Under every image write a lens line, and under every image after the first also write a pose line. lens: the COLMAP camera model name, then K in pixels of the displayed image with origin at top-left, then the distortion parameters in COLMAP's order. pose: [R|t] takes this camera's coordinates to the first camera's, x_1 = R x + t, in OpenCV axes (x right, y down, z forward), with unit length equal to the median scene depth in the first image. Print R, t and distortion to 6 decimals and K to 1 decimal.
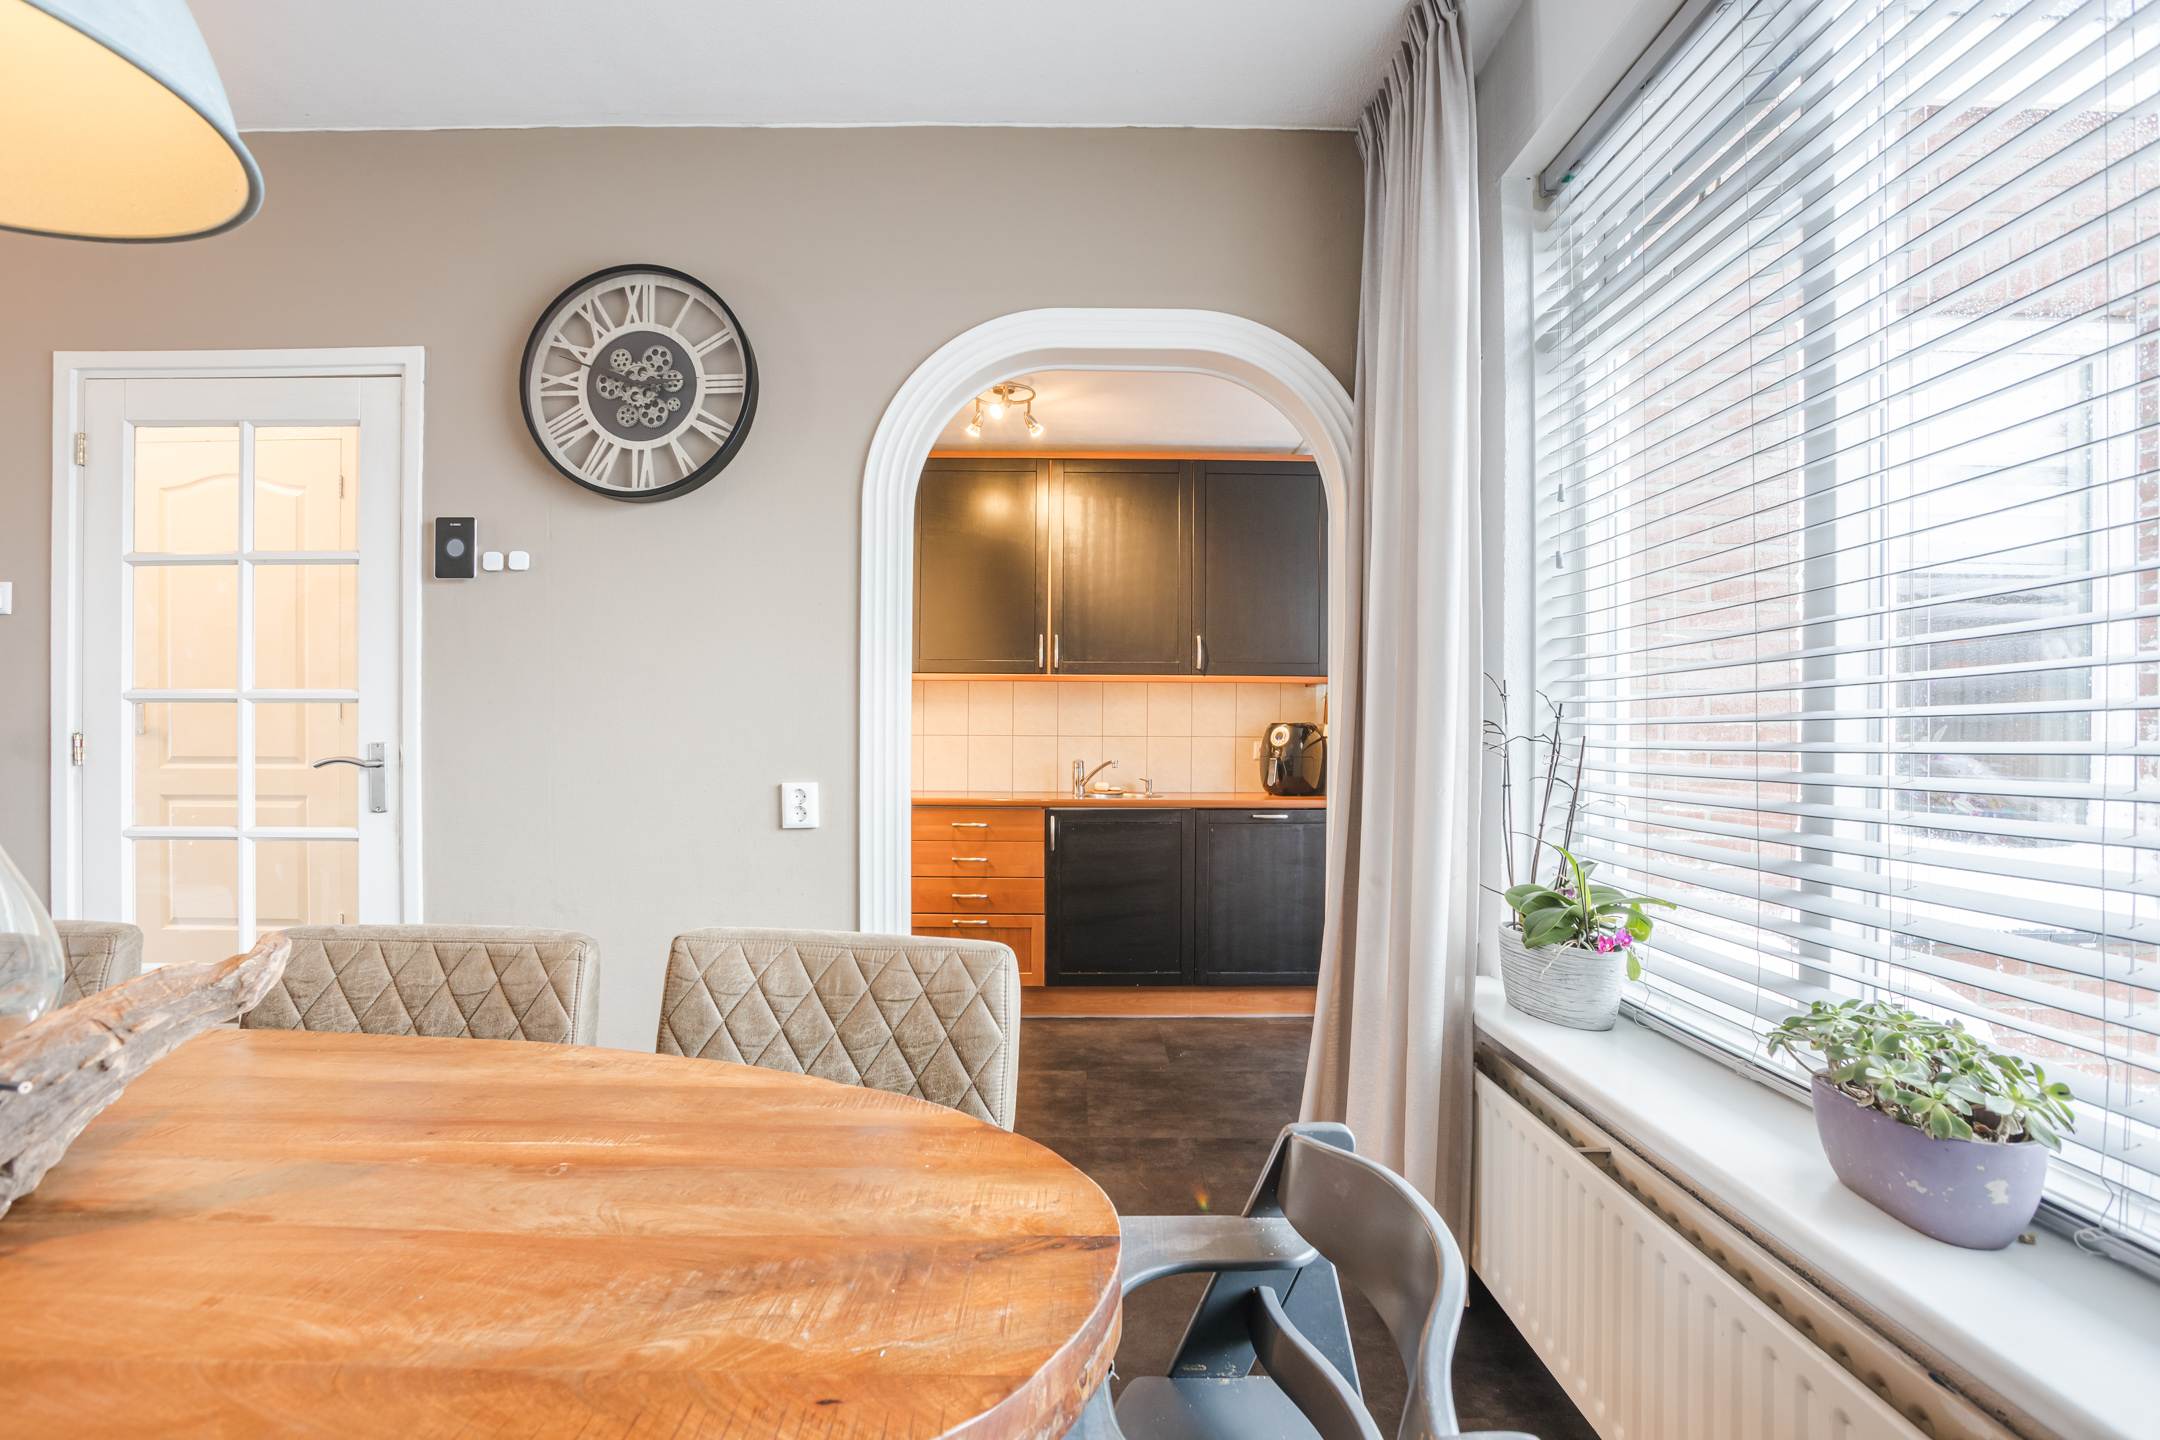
lens RADIAL K [[1095.2, 0, 1086.3], [0, 1095.2, 724.3], [0, 0, 1]] dist [-0.062316, 0.006545]
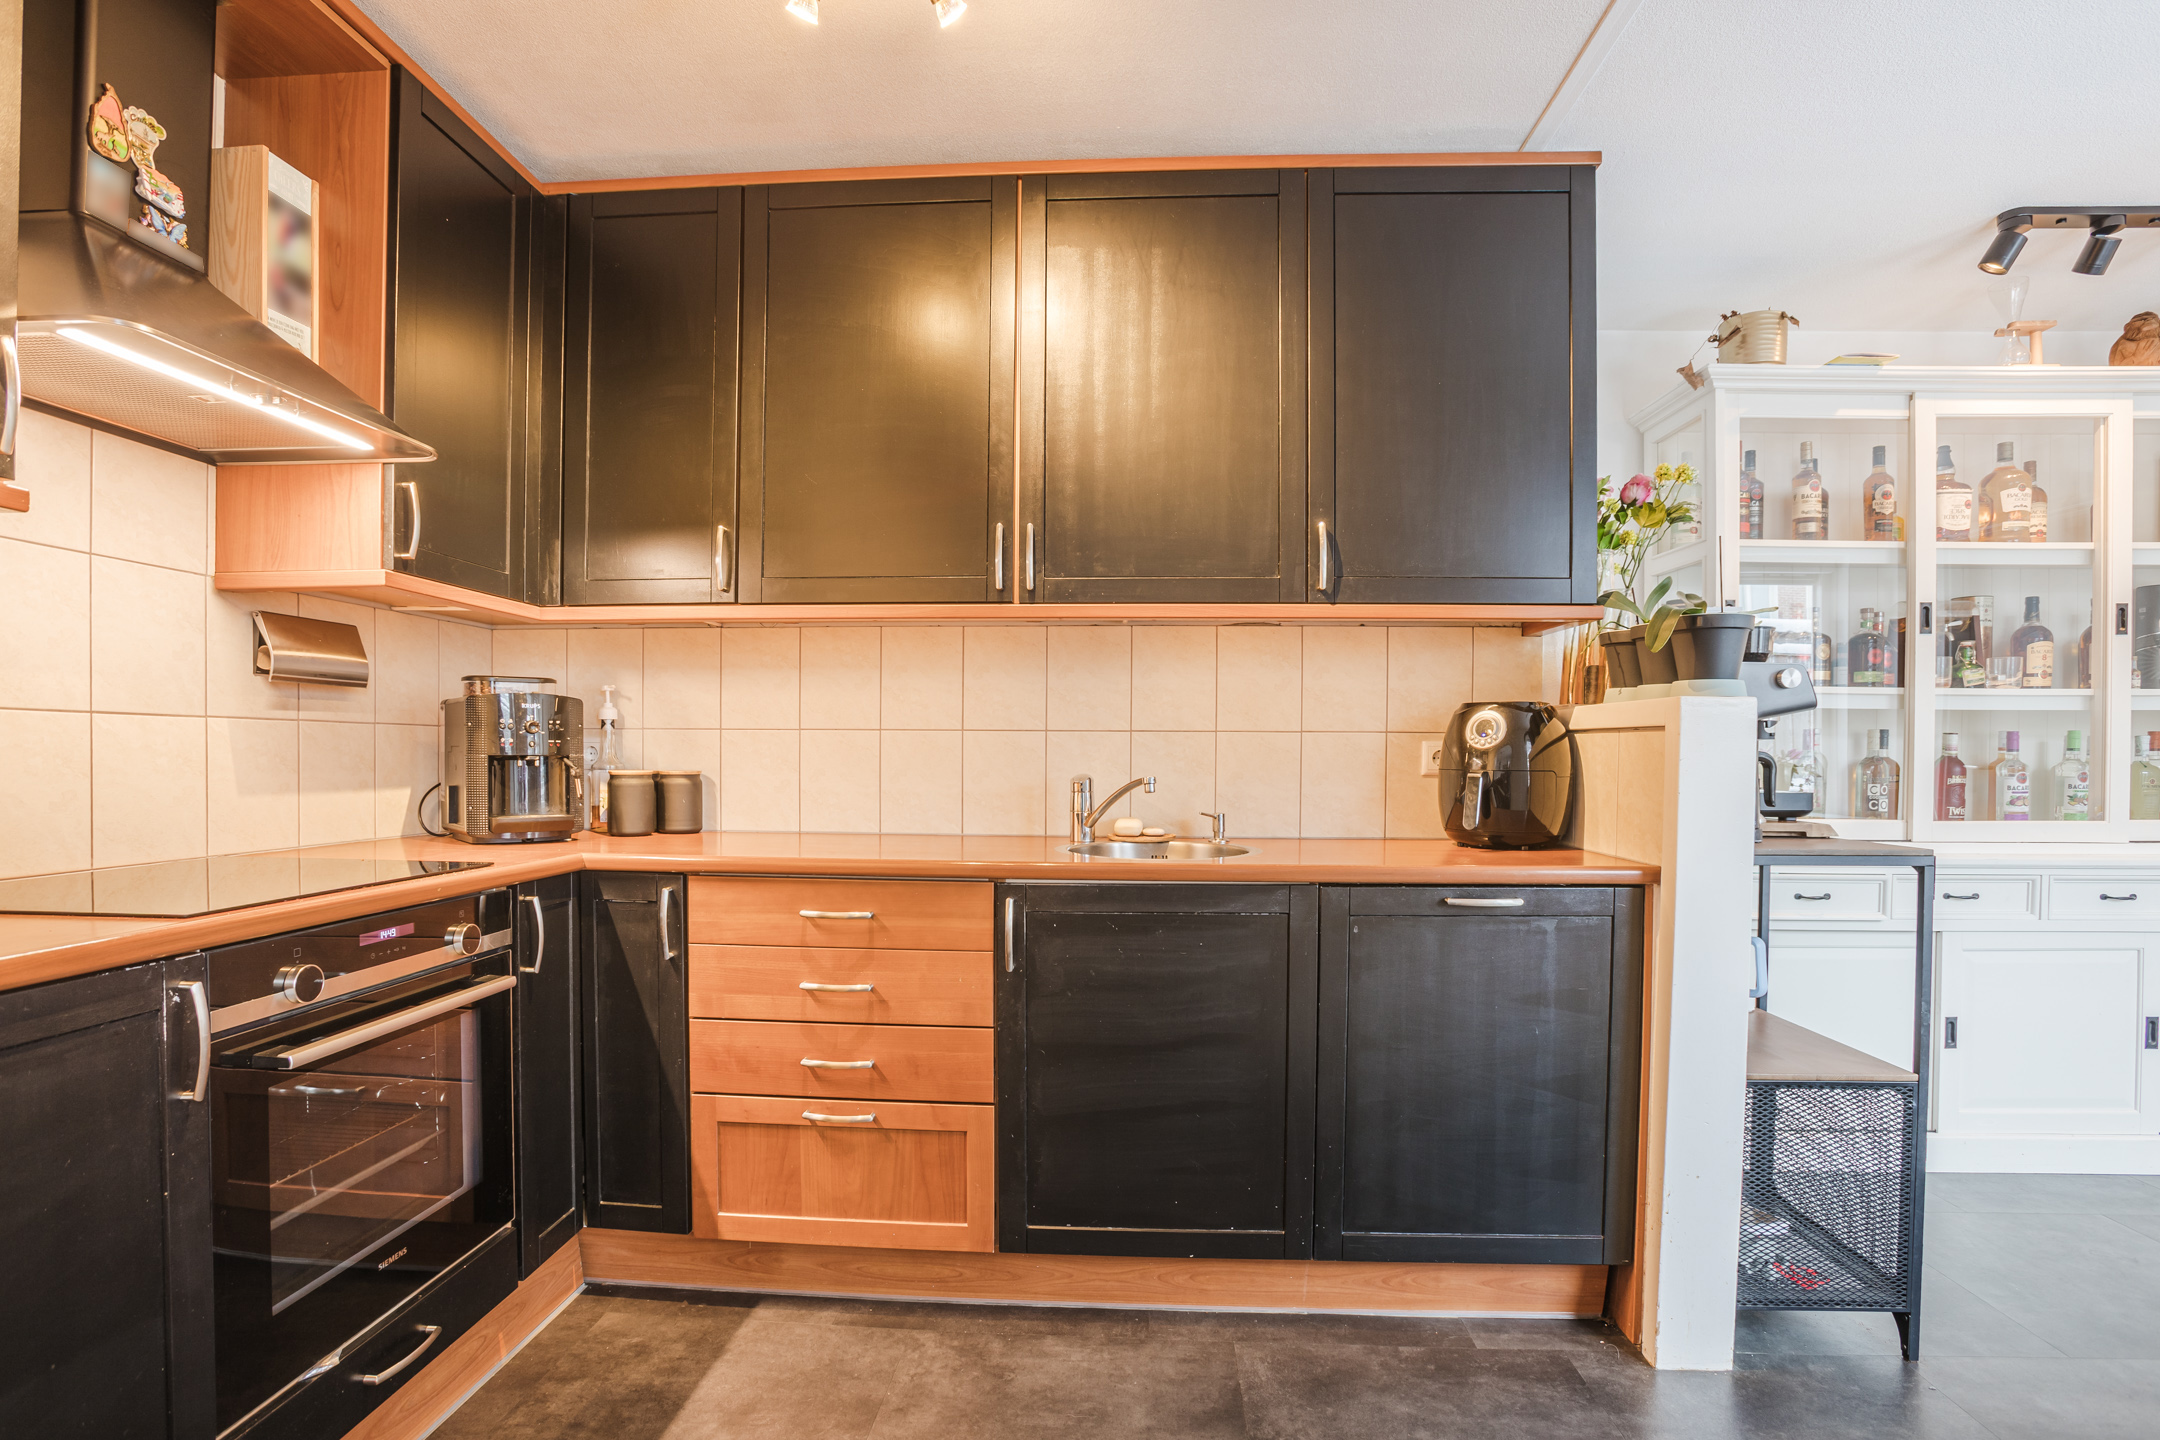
lens RADIAL K [[1033.7, 0, 1075.3], [0, 1033.7, 768.3], [0, 0, 1]] dist [-0.042446, 0.013384]
pose [[0.996206, -0.000335, -0.087027, 0.033263], [0.003042, 0.999515, 0.030978, 0.013961], [0.086974, -0.031125, 0.995724, 0.530142]]
